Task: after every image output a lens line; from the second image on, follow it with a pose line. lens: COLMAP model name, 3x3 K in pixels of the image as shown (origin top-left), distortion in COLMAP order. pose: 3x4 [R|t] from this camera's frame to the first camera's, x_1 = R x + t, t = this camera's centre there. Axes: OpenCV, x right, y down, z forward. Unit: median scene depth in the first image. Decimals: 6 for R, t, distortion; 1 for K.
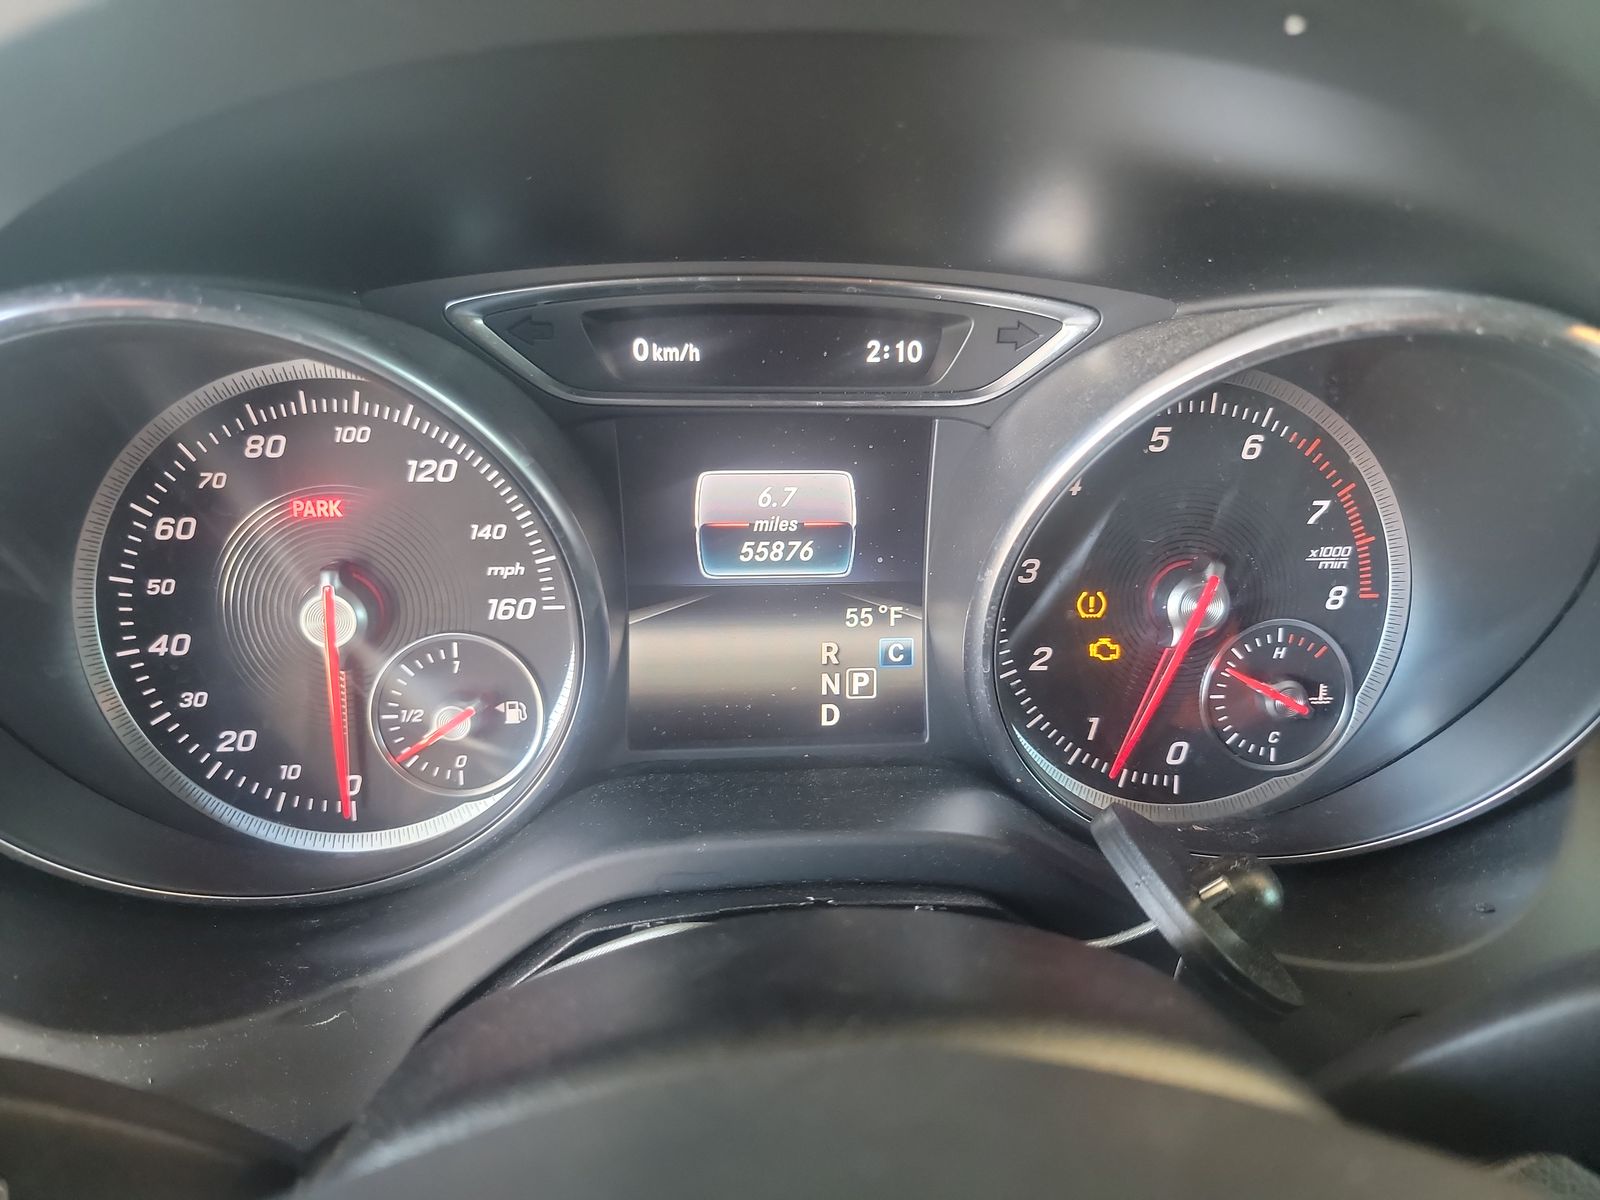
lens RADIAL K [[1135.6, 0, 804.8], [0, 1135.6, 596.4], [0, 0, 1]] dist [0.041122, -0.034767]
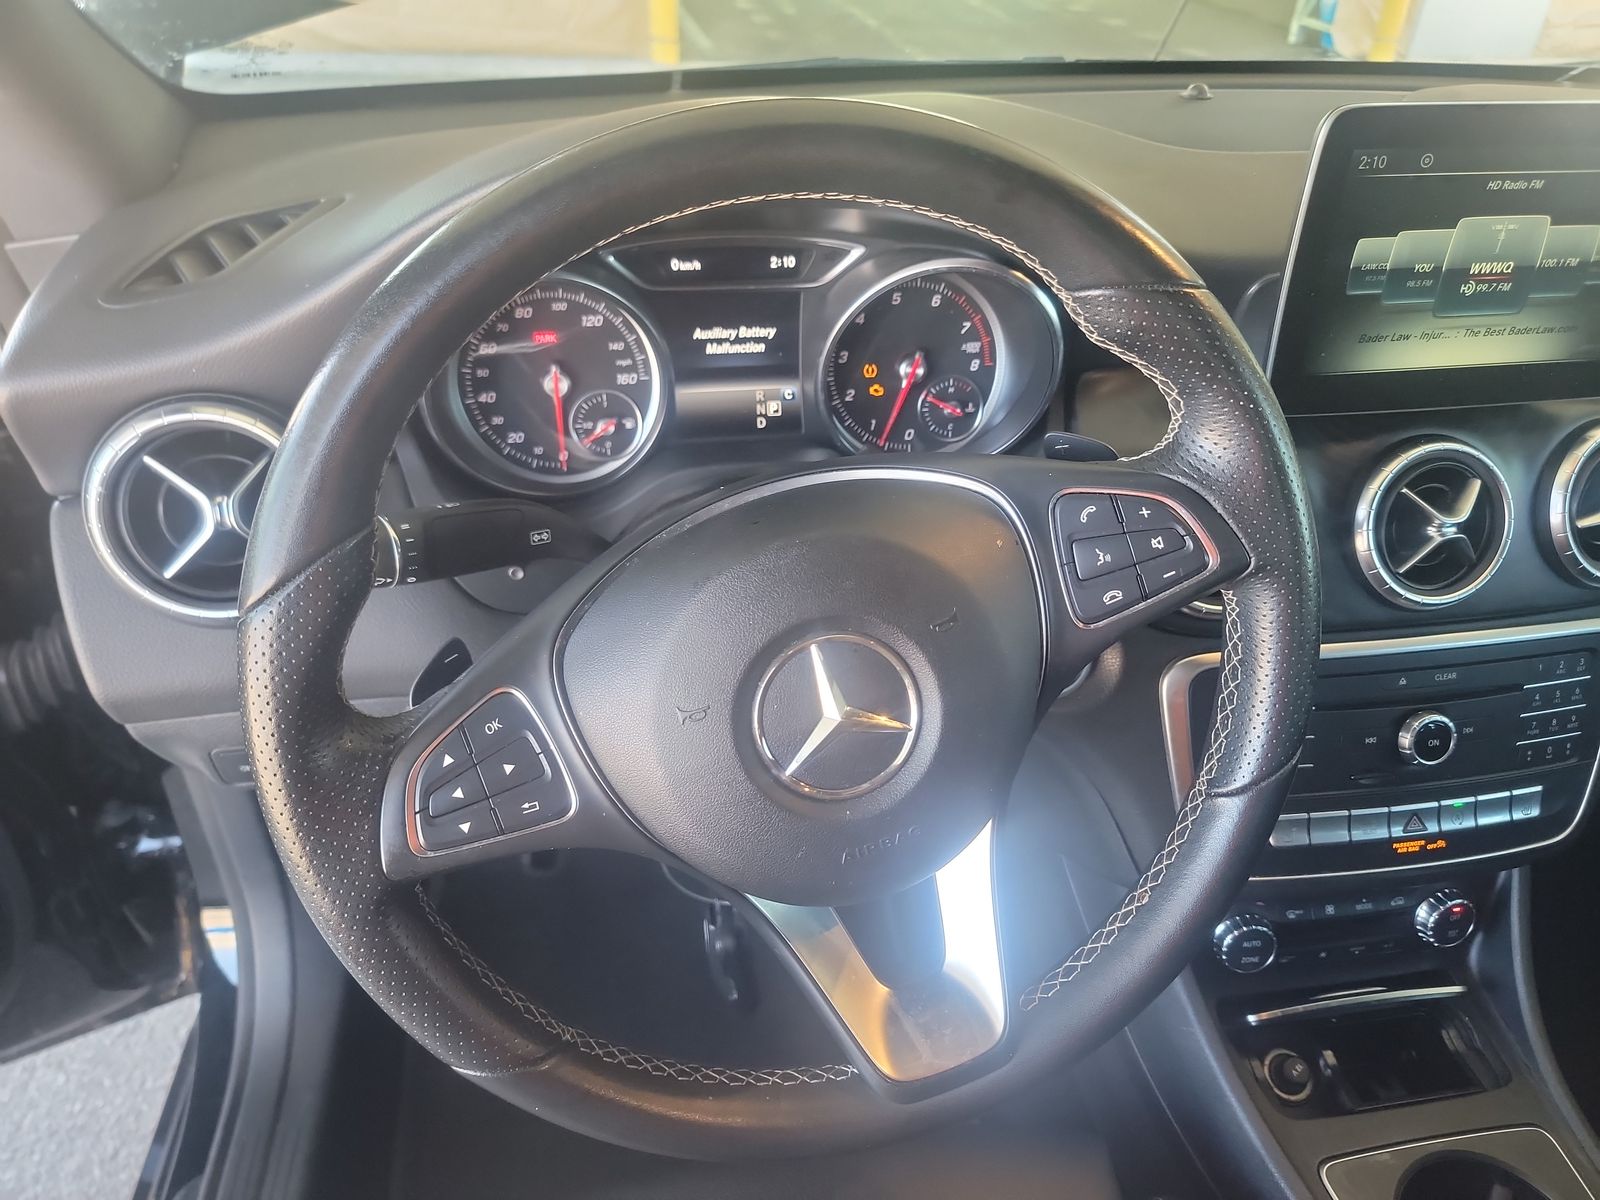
lens RADIAL K [[1135.6, 0, 833.2], [0, 1135.6, 600.5], [0, 0, 1]] dist [0.041122, -0.034767]
pose [[0.994032, -0.047572, 0.098173, -0.080993], [0.028069, 0.981143, 0.191232, 0.021703], [-0.105420, -0.187336, 0.976623, -1.426649]]
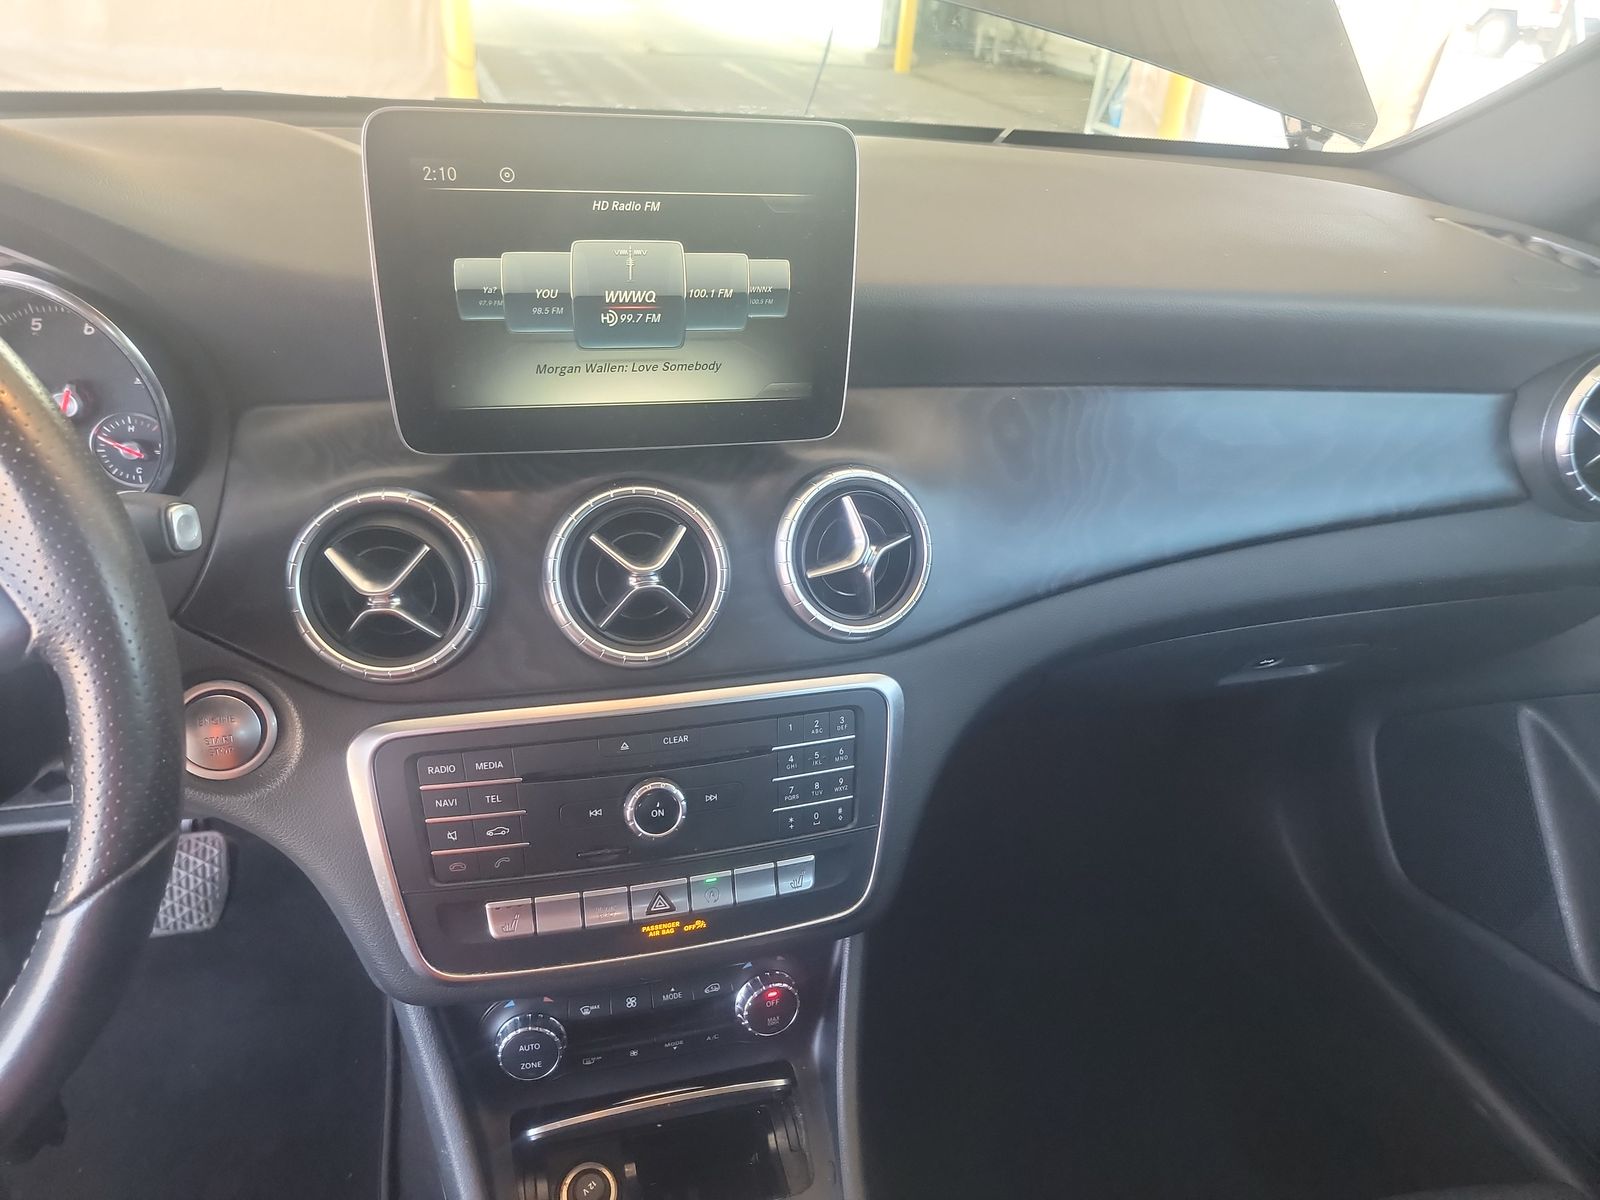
lens RADIAL K [[1135.6, 0, 801.3], [0, 1135.6, 605.6], [0, 0, 1]] dist [0.041122, -0.034767]
pose [[0.978229, -0.054534, 0.200233, 1.243274], [0.028582, 0.991065, 0.130282, 0.139342], [-0.205549, -0.121722, 0.971048, -1.392661]]
